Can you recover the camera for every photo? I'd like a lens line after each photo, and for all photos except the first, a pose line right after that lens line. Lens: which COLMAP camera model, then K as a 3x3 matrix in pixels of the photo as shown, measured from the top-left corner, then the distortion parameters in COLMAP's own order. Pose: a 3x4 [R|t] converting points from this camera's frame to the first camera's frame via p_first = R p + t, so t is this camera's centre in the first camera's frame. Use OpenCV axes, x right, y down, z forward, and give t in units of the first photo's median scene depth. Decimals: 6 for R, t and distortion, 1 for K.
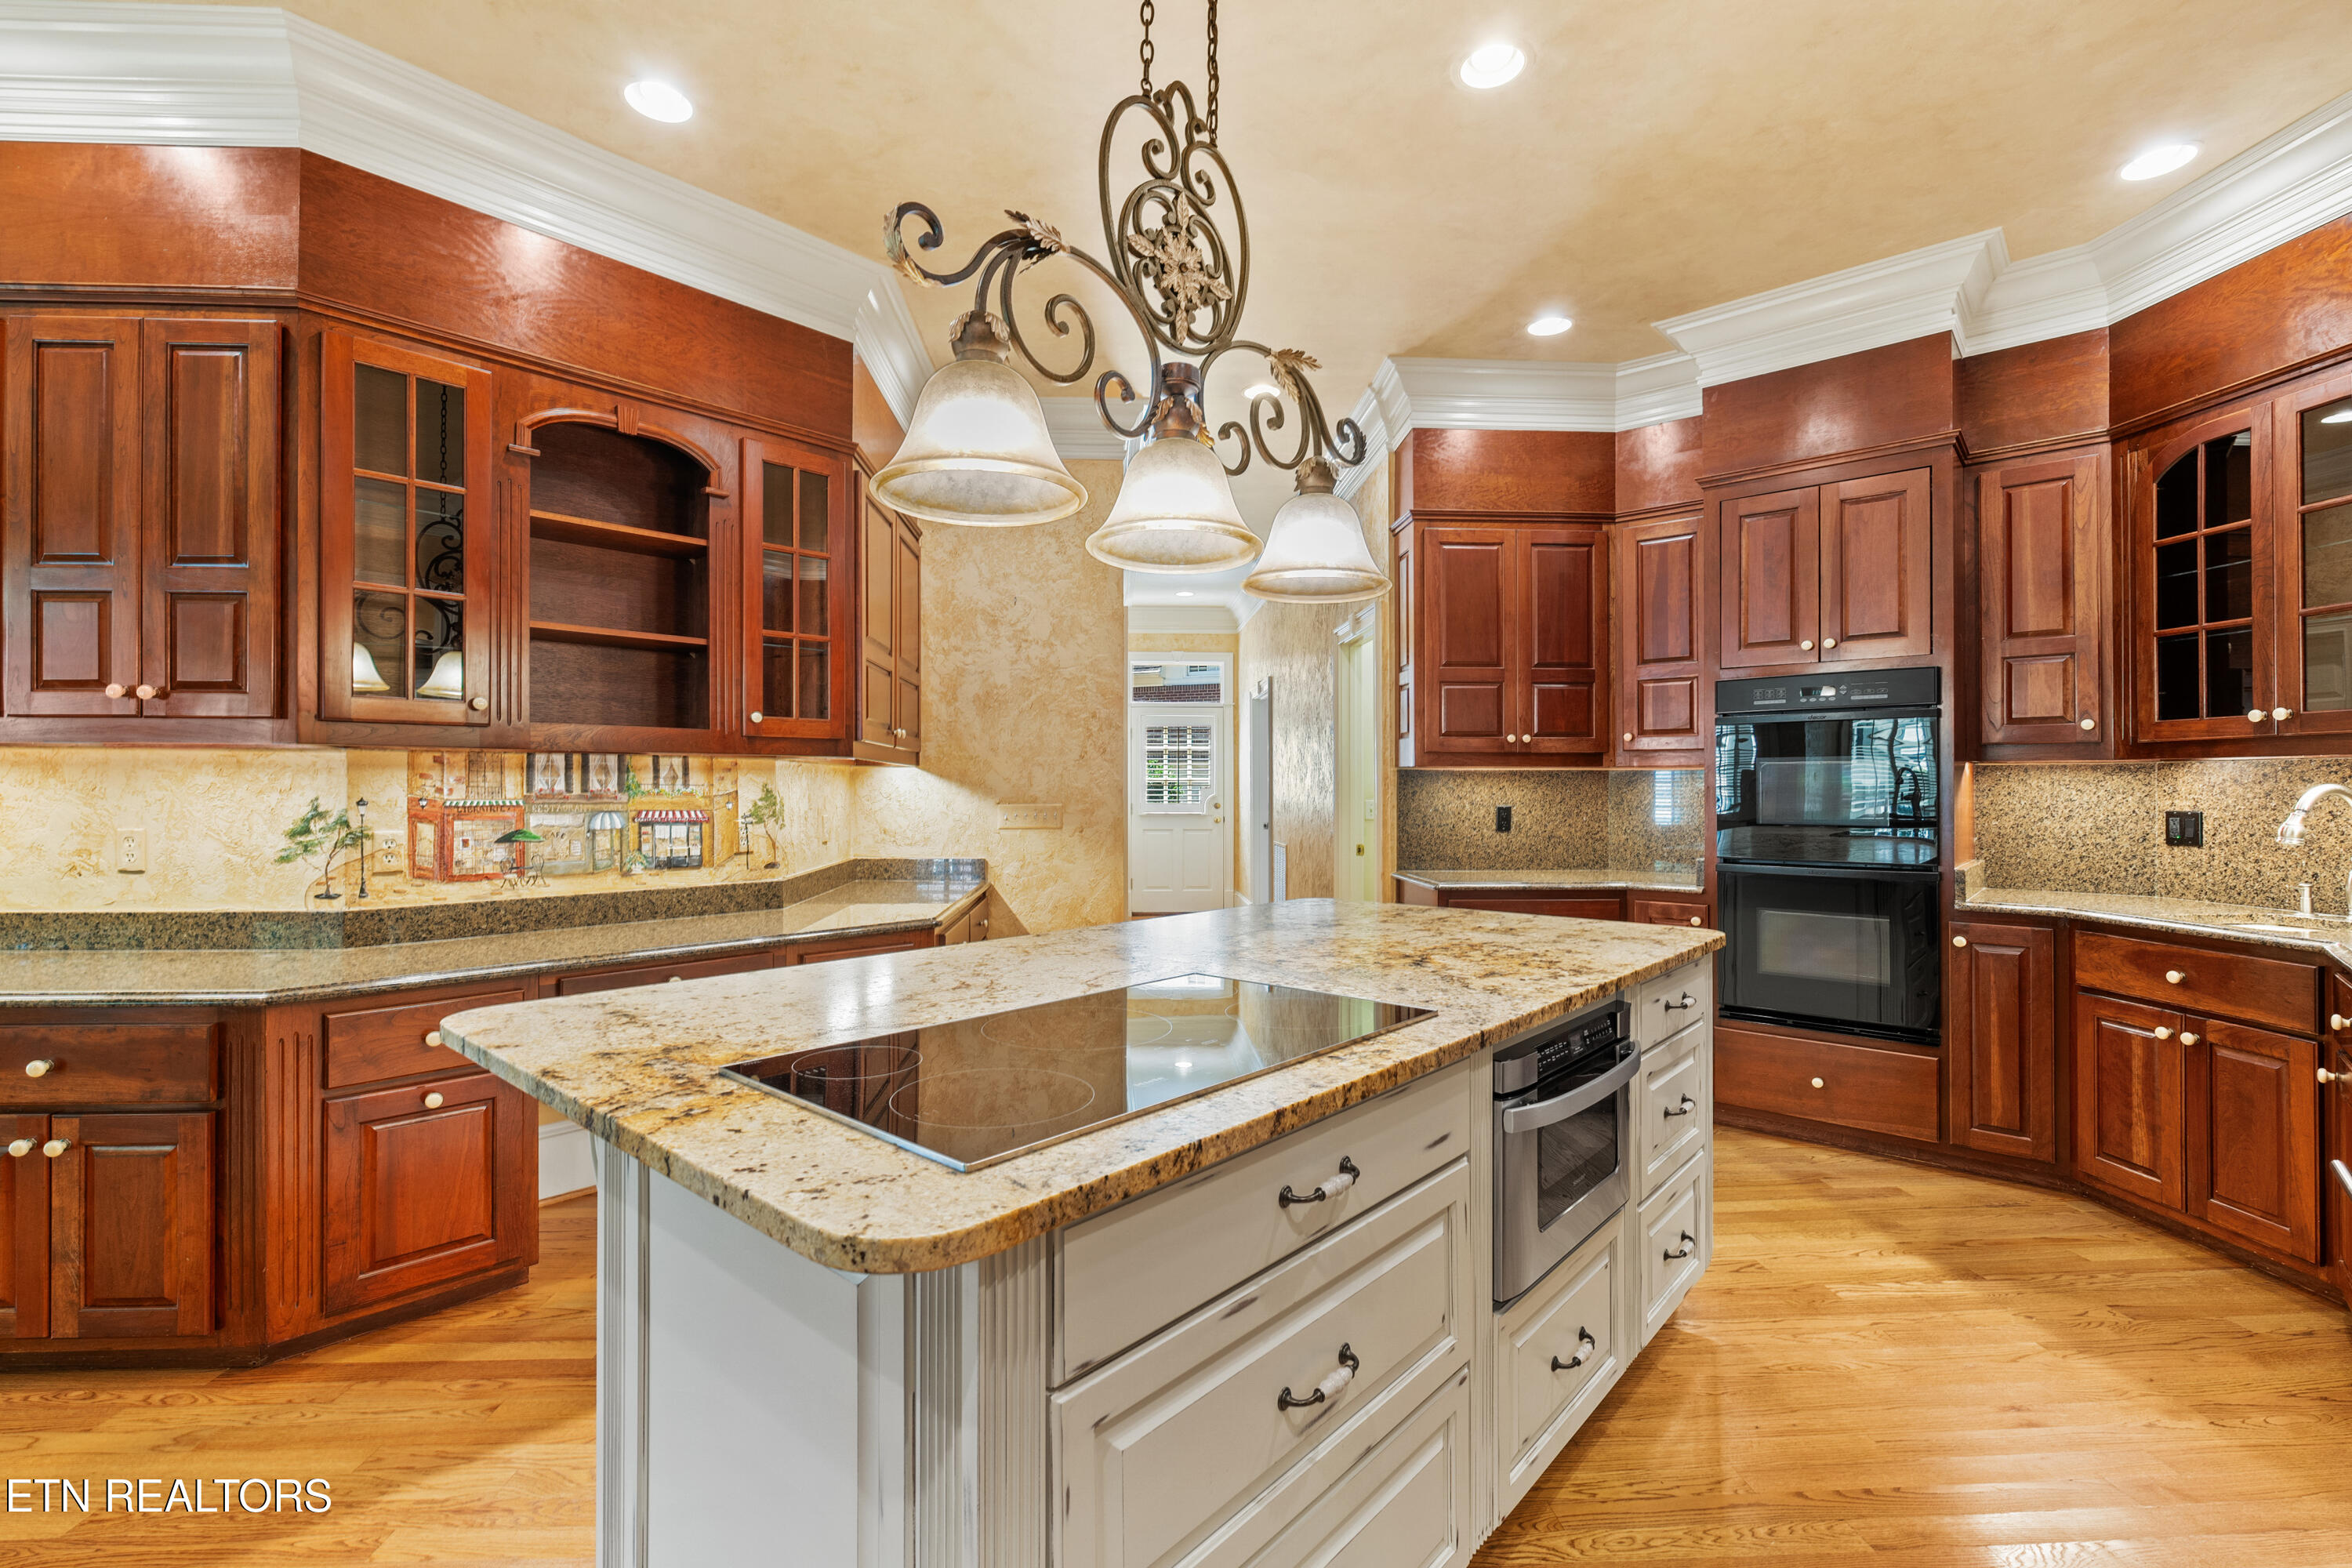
lens RADIAL K [[1055.9, 0, 1180.9], [0, 1055.9, 780.3], [0, 0, 1]] dist [-0.002467, 0.002210]
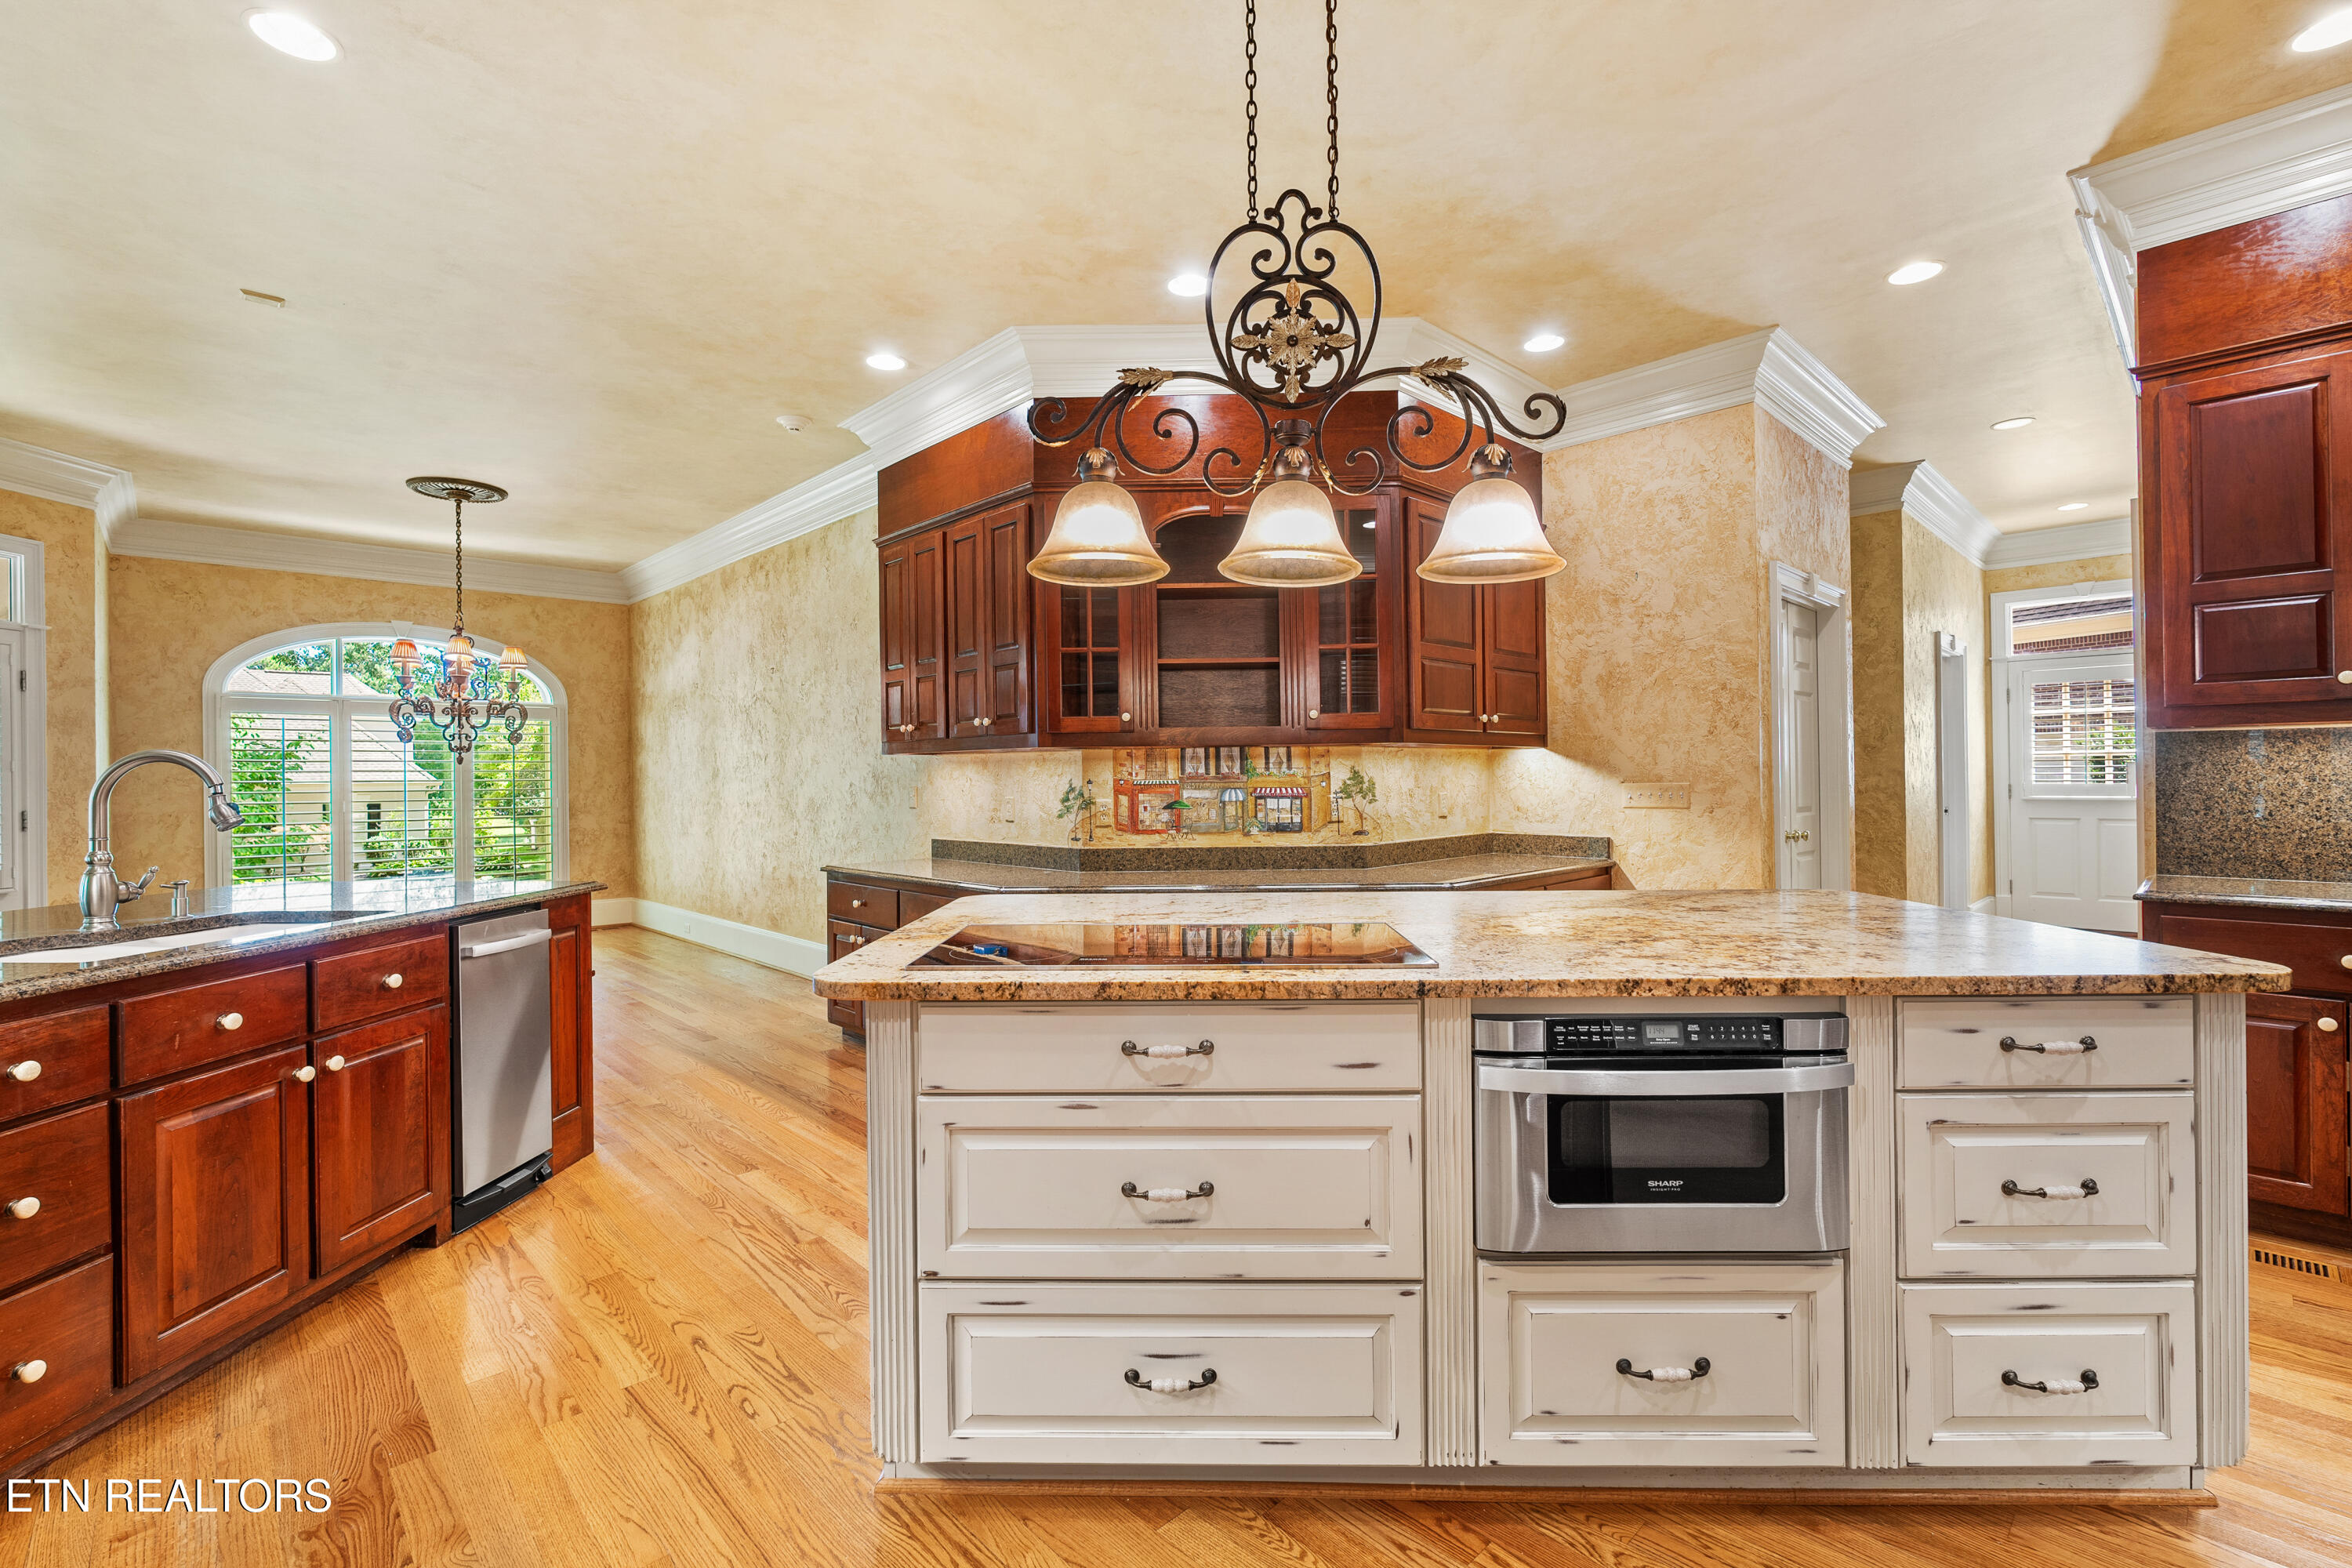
lens RADIAL K [[1055.9, 0, 1163.9], [0, 1055.9, 772.4], [0, 0, 1]] dist [-0.002467, 0.002210]
pose [[0.638267, -0.012564, -0.769712, 0.440288], [0.017227, 0.999850, -0.002036, 0.009669], [0.769622, -0.011961, 0.638387, 0.047930]]
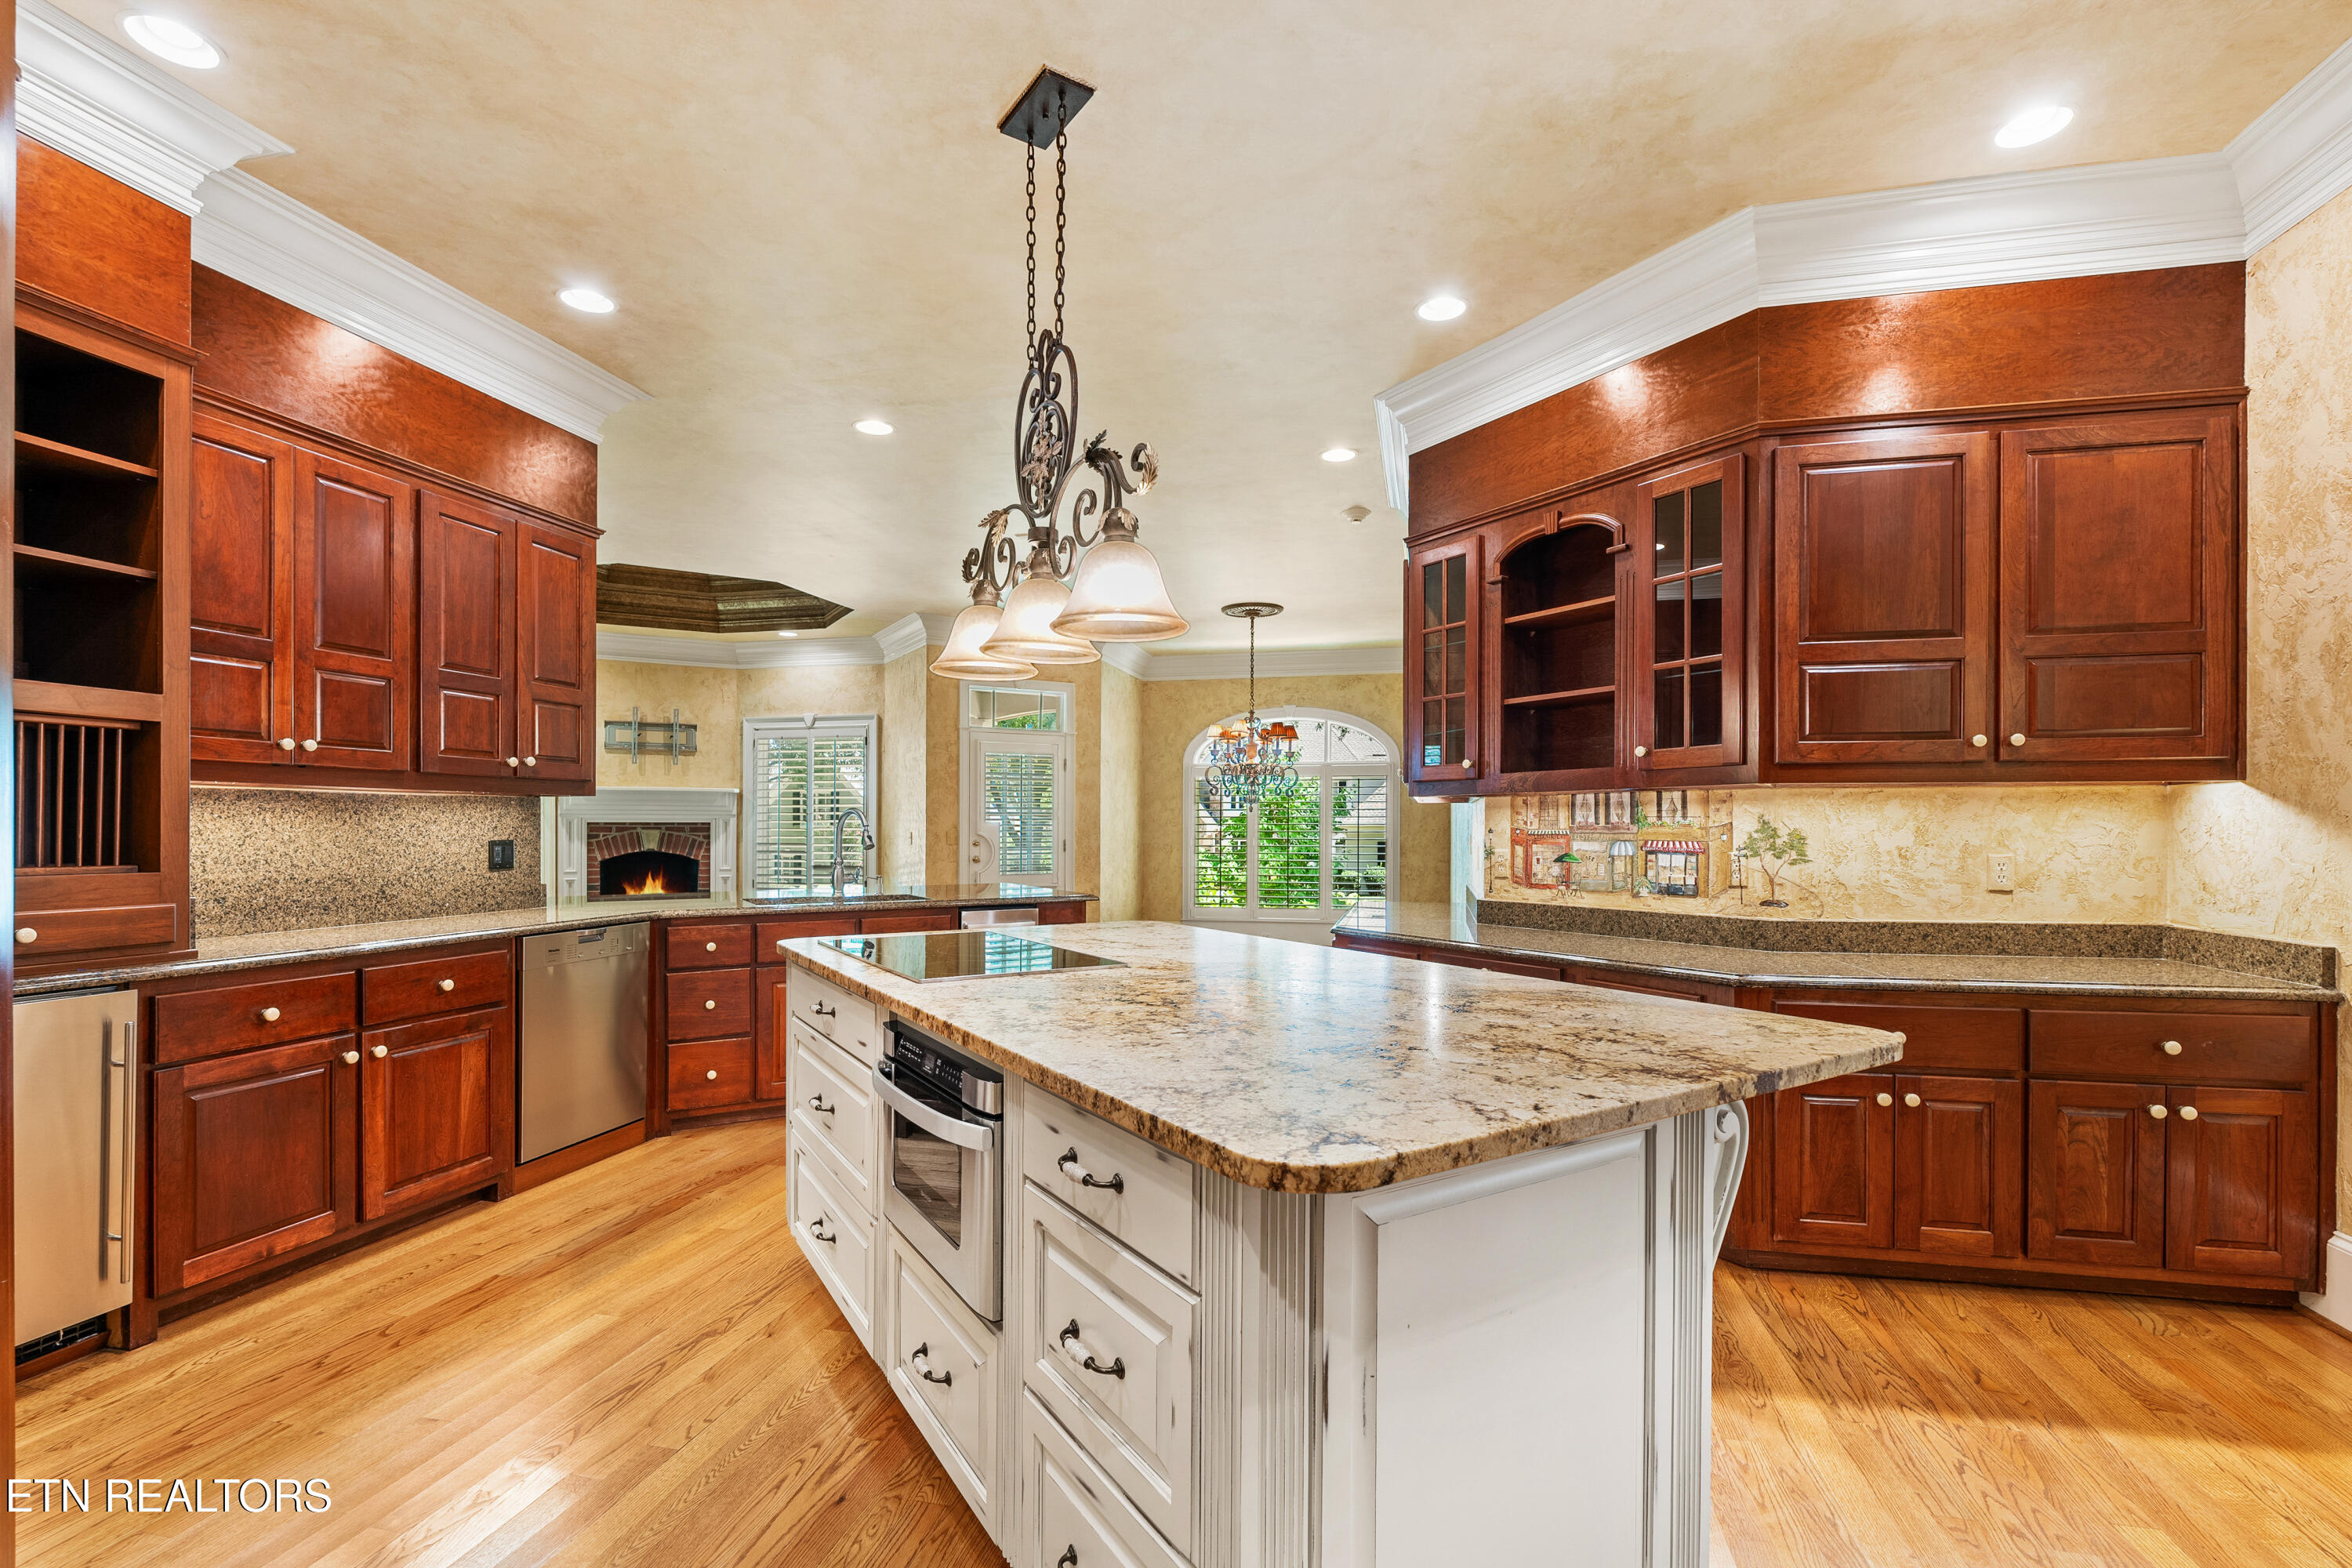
lens RADIAL K [[1055.9, 0, 1169.7], [0, 1055.9, 831.8], [0, 0, 1]] dist [-0.002467, 0.002210]
pose [[-0.297802, 0.002579, -0.954624, 0.694703], [0.006671, 0.999978, 0.000620, 0.015087], [0.954604, -0.006184, -0.297813, 0.830426]]
